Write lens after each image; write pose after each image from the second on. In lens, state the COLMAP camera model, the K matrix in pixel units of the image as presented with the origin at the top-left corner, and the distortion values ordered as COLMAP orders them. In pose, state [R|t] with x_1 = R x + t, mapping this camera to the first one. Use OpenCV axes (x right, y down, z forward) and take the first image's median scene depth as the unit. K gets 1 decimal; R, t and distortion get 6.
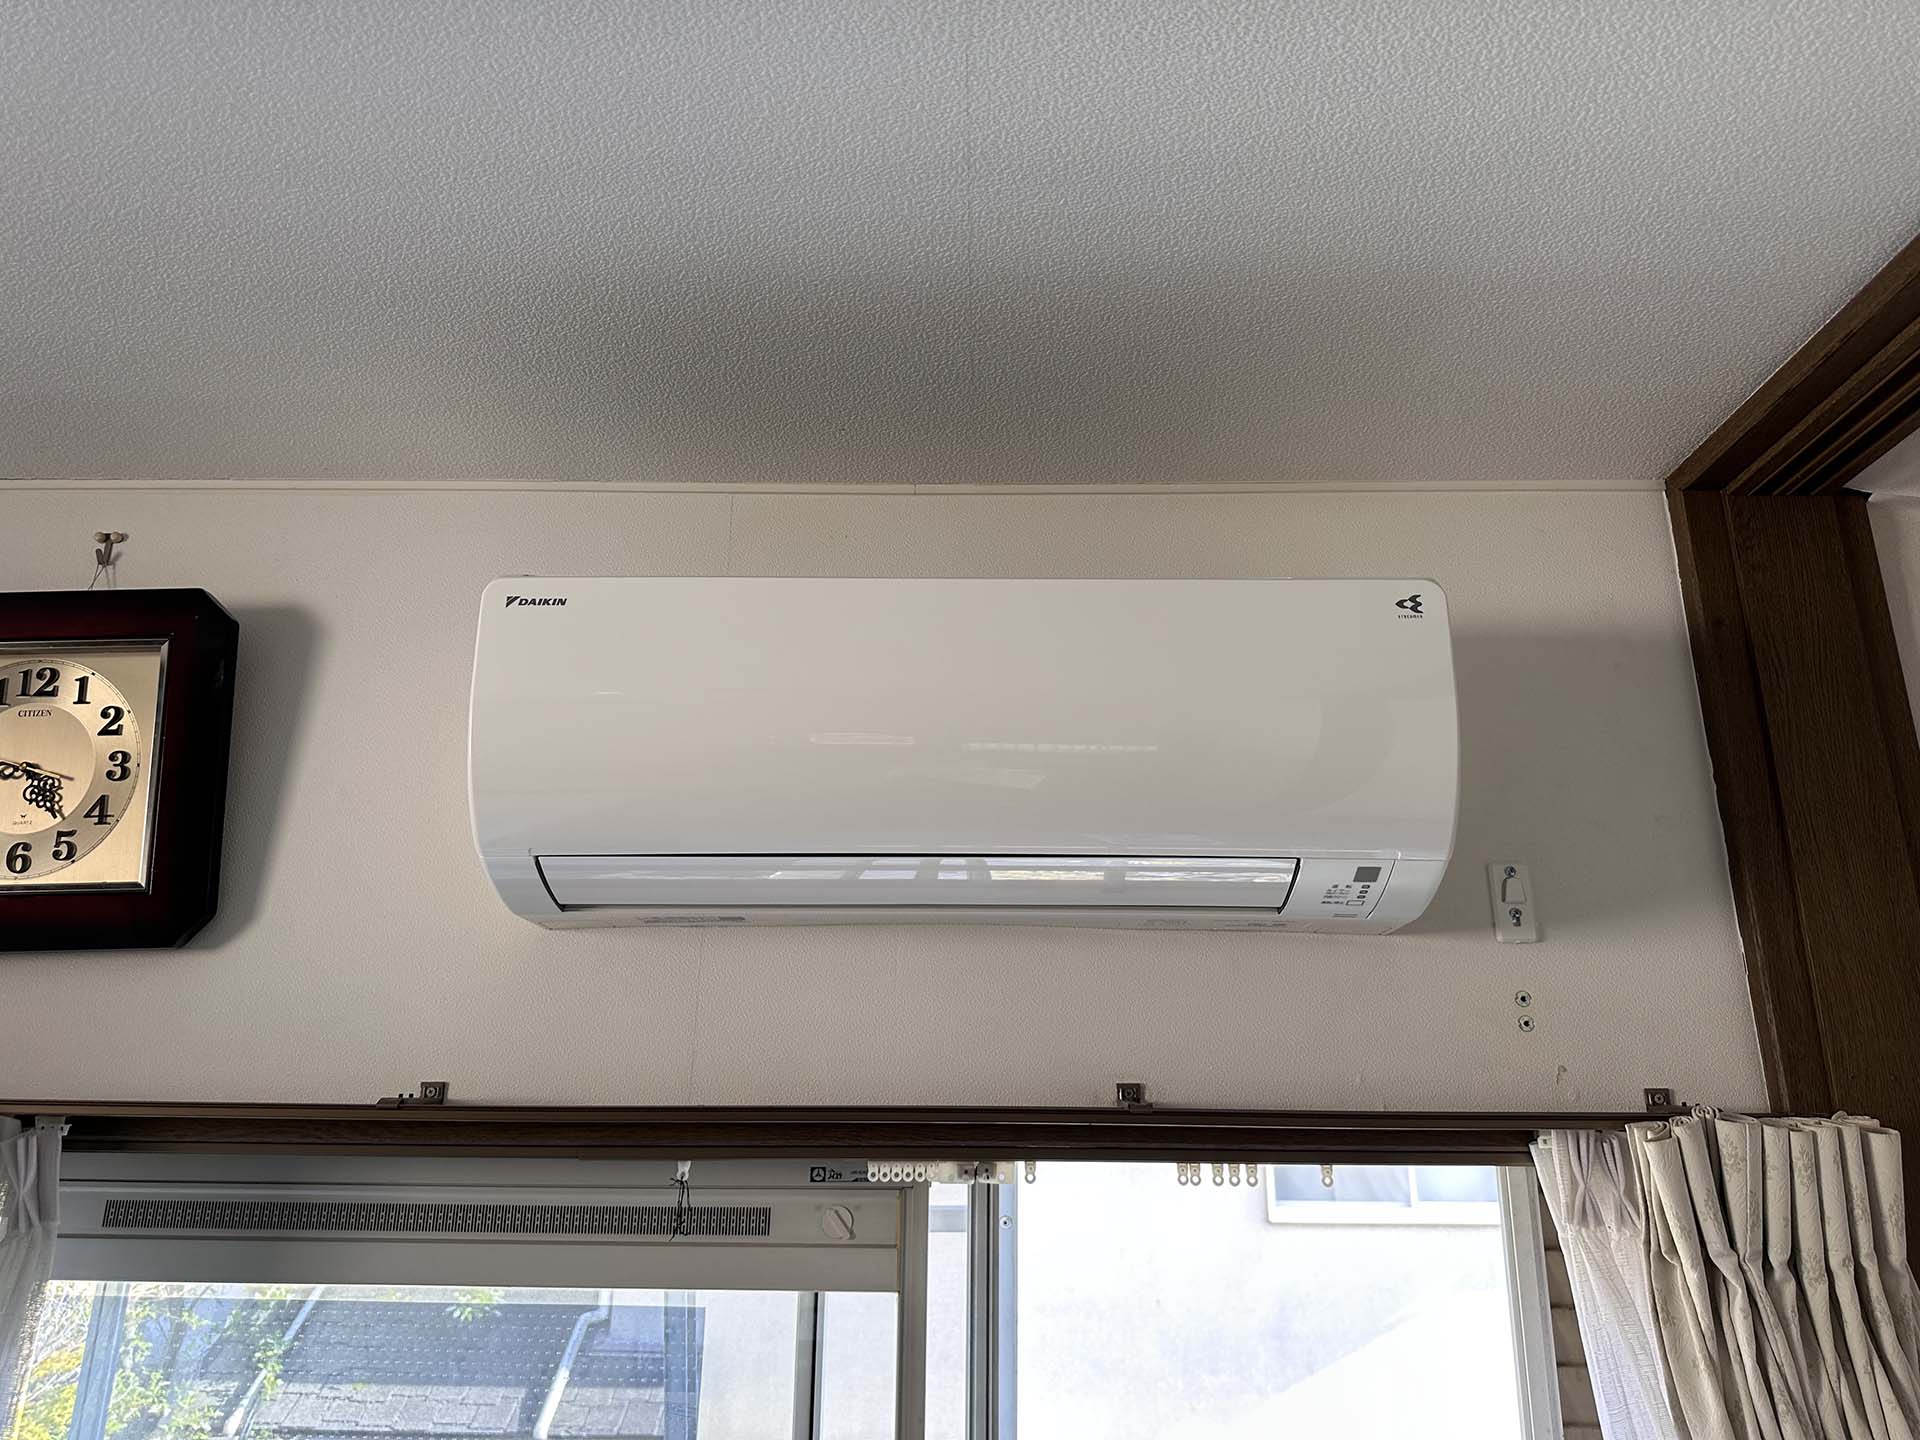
lens RADIAL K [[1357.2, 0, 959.3], [0, 1357.2, 715.0], [0, 0, 1]] dist [0.033640, -0.046258]
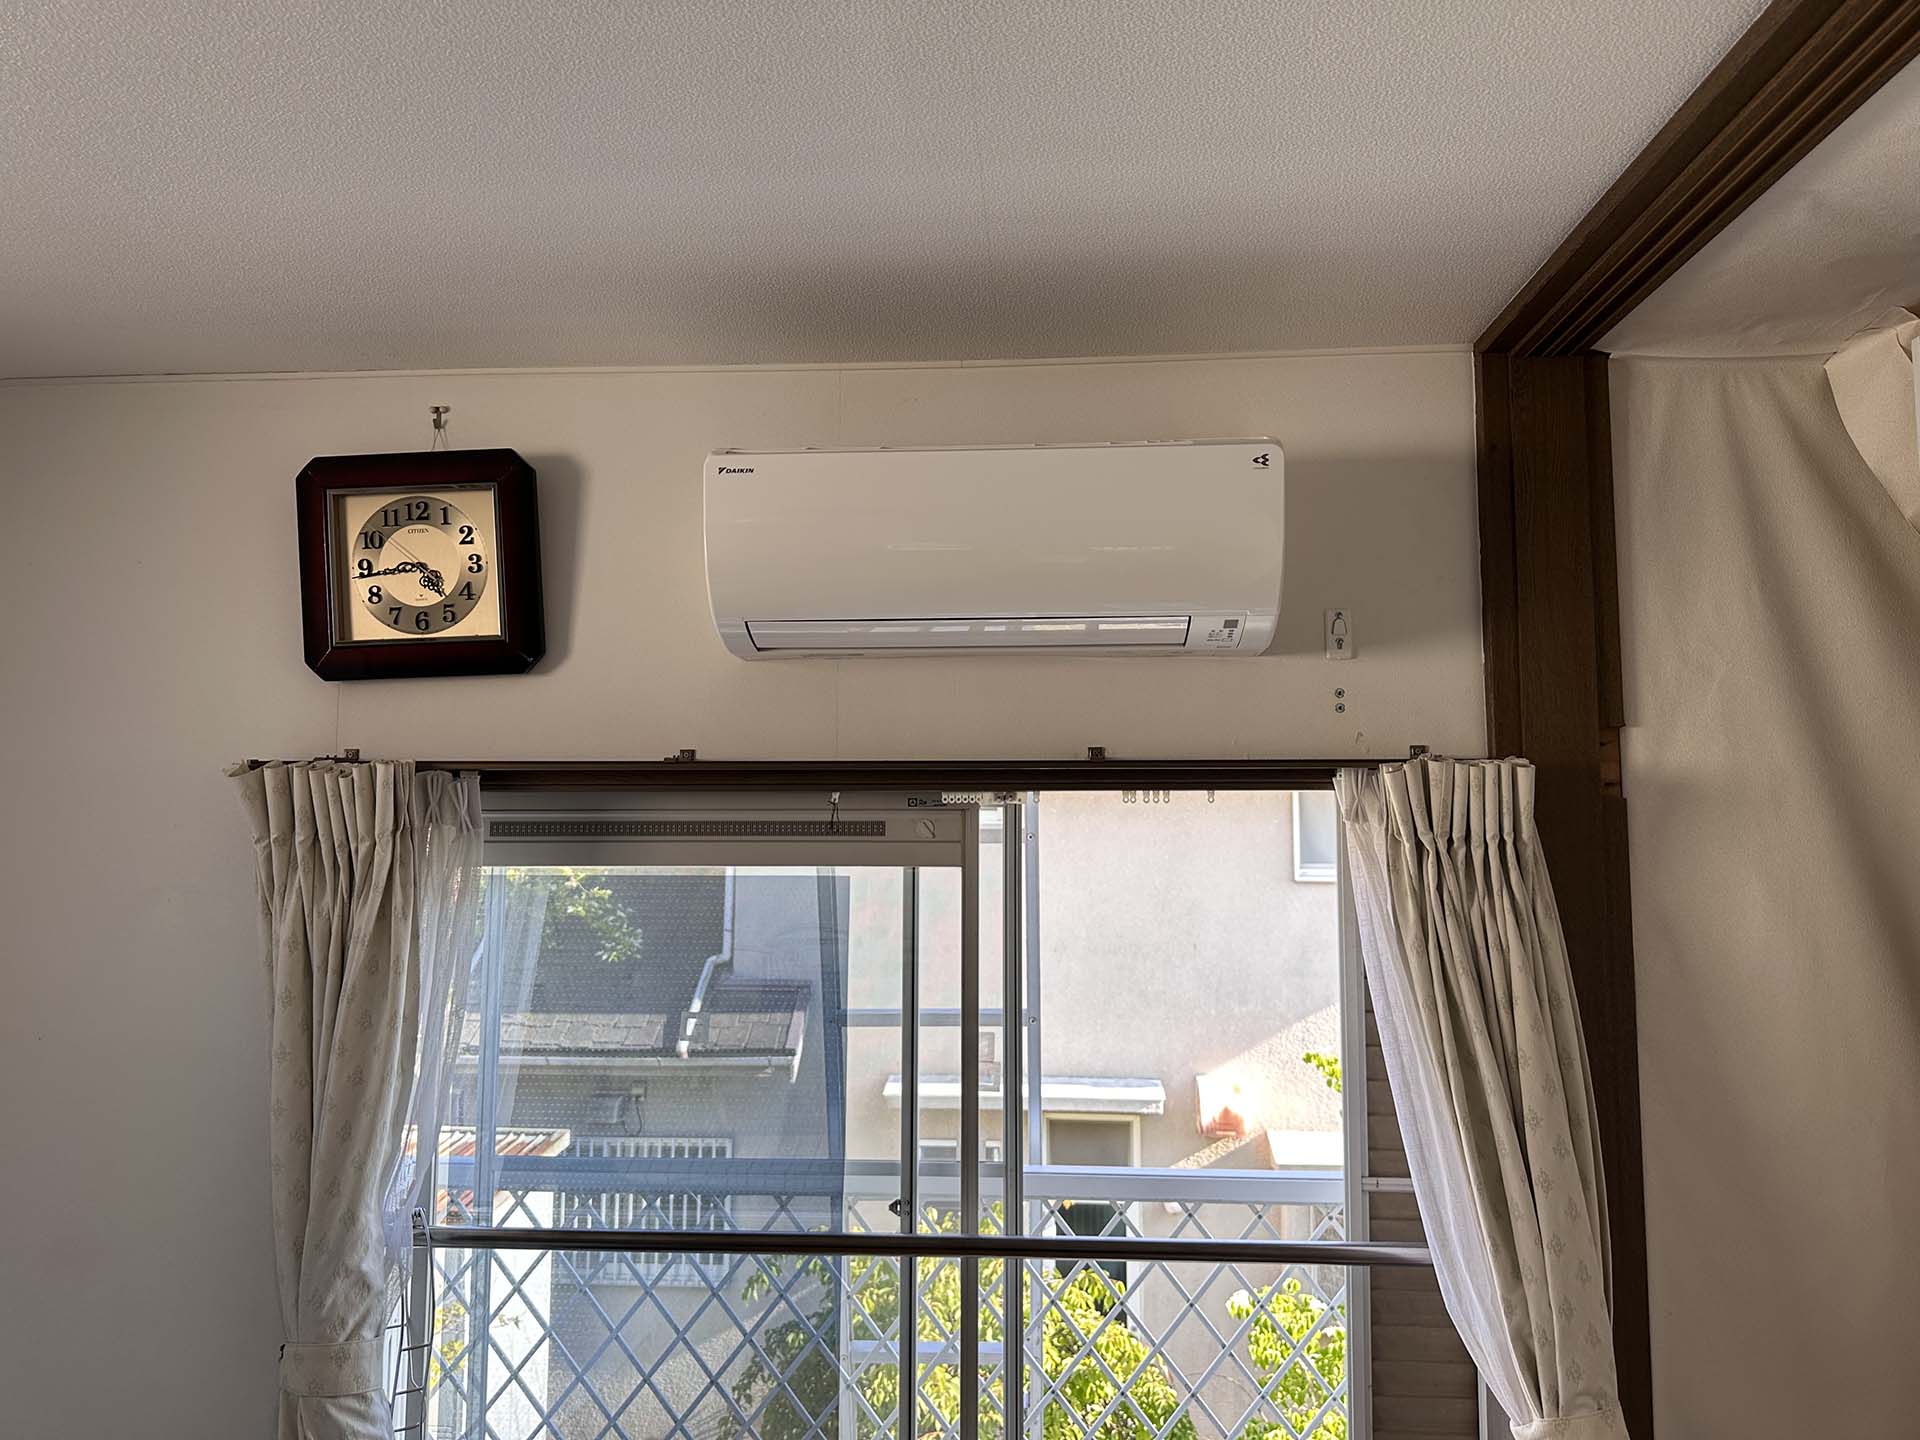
lens RADIAL K [[1357.2, 0, 933.8], [0, 1357.2, 755.2], [0, 0, 1]] dist [0.033640, -0.046258]
pose [[0.997420, -0.009969, -0.071089, 0.042693], [0.027254, 0.968752, 0.246531, -0.131630], [0.066410, -0.247833, 0.966524, -0.609699]]
